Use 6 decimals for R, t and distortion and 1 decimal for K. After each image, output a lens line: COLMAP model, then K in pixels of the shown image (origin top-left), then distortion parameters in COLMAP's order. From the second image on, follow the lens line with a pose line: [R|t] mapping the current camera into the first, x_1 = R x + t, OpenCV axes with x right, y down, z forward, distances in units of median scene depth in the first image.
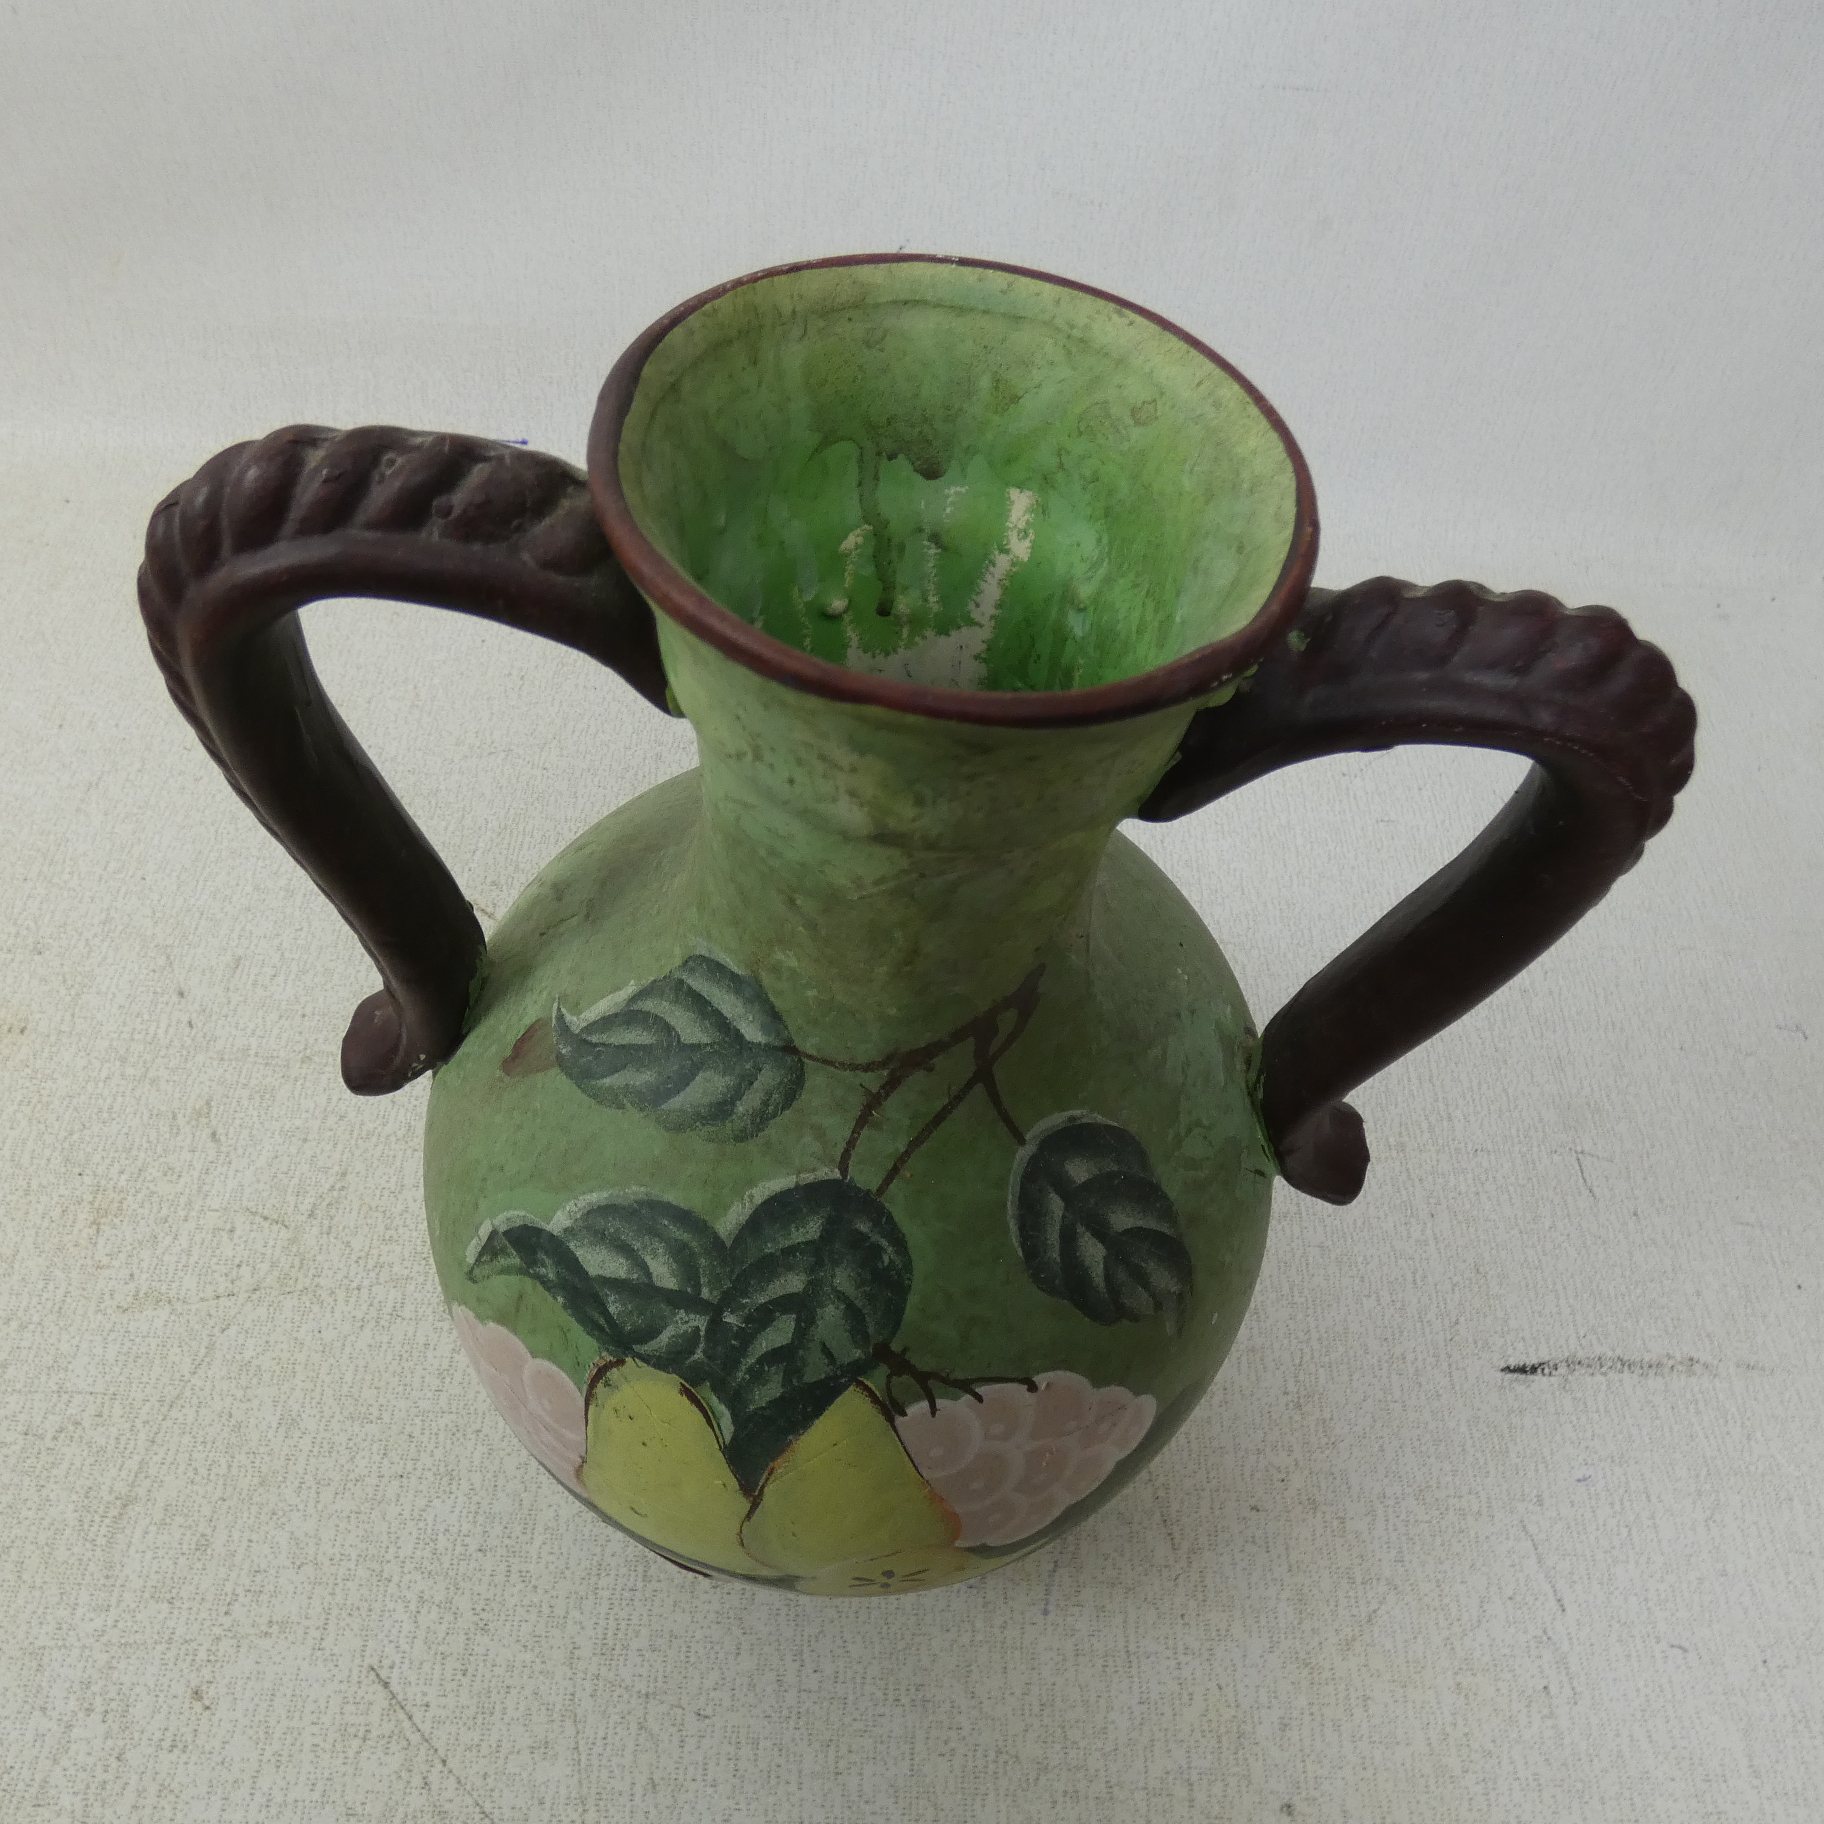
lens RADIAL K [[1448.7, 0, 901.1], [0, 1448.7, 908.4], [0, 0, 1]] dist [0.011930, -0.016854]
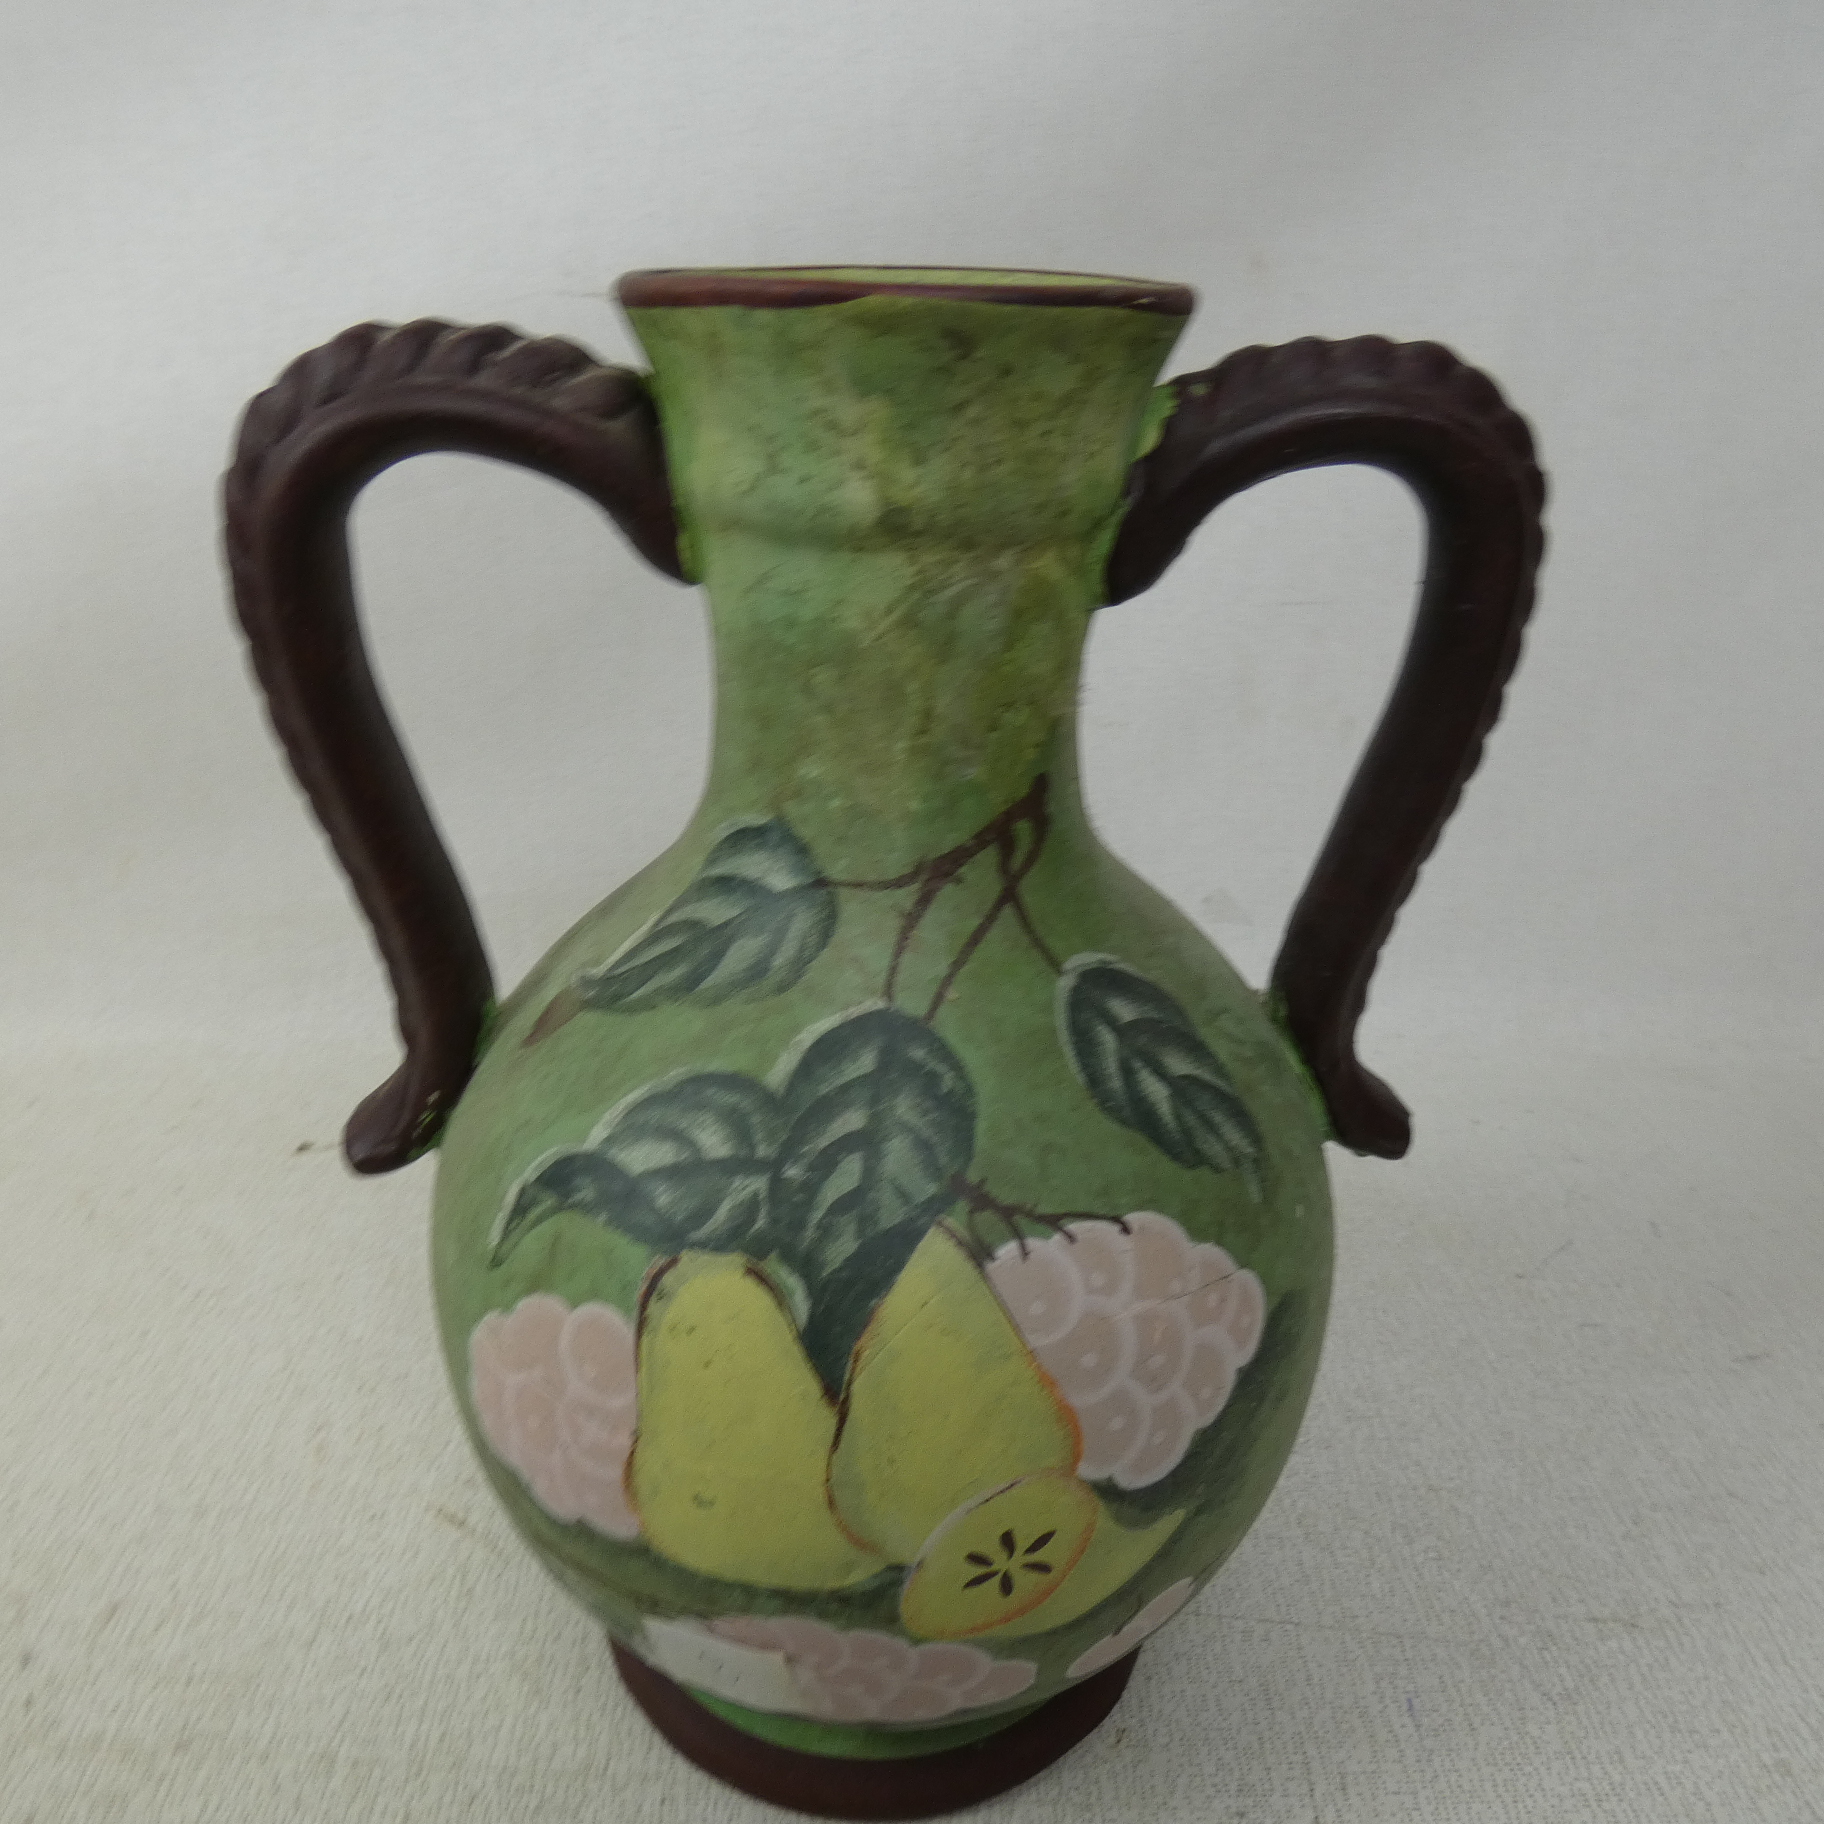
lens RADIAL K [[1448.7, 0, 908.3], [0, 1448.7, 910.0], [0, 0, 1]] dist [0.011930, -0.016854]
pose [[0.988035, -0.124448, 0.091101, -0.108050], [0.152545, 0.875592, -0.458333, 0.575121], [-0.022729, 0.466746, 0.884099, 0.099933]]
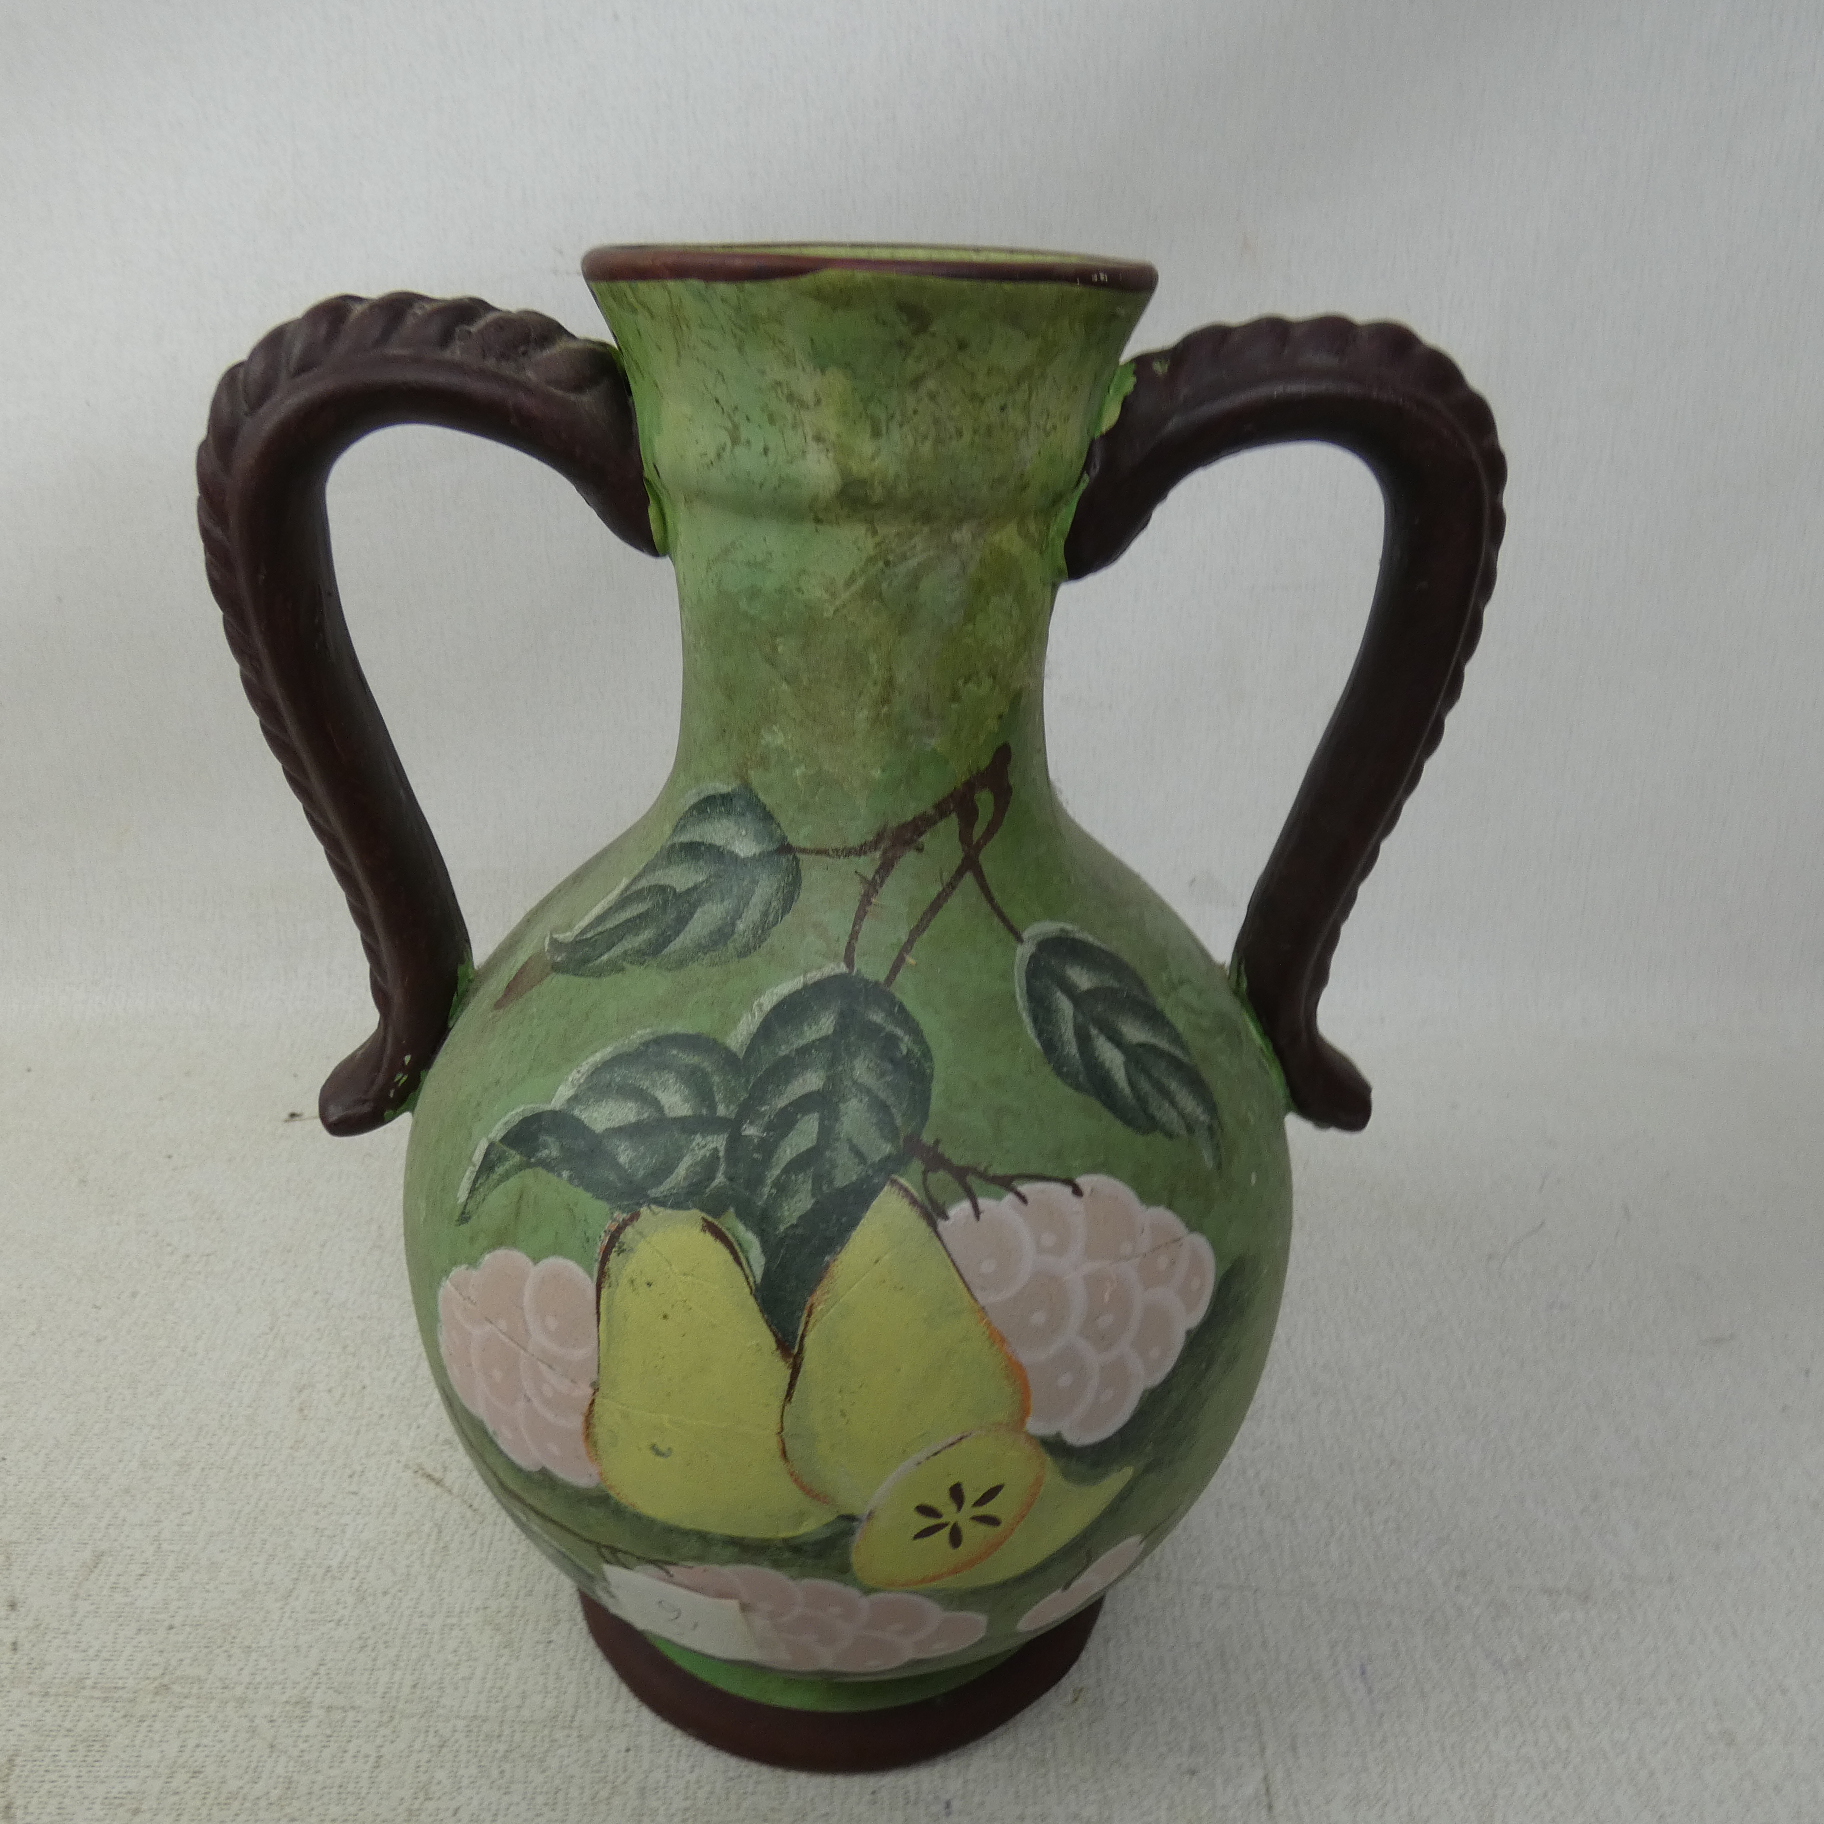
lens RADIAL K [[1448.7, 0, 900.6], [0, 1448.7, 915.2], [0, 0, 1]] dist [0.011930, -0.016854]
pose [[0.990085, -0.113945, 0.082149, -0.082202], [0.138854, 0.882340, -0.449662, 0.601403], [-0.021246, 0.456610, 0.889413, 0.089180]]
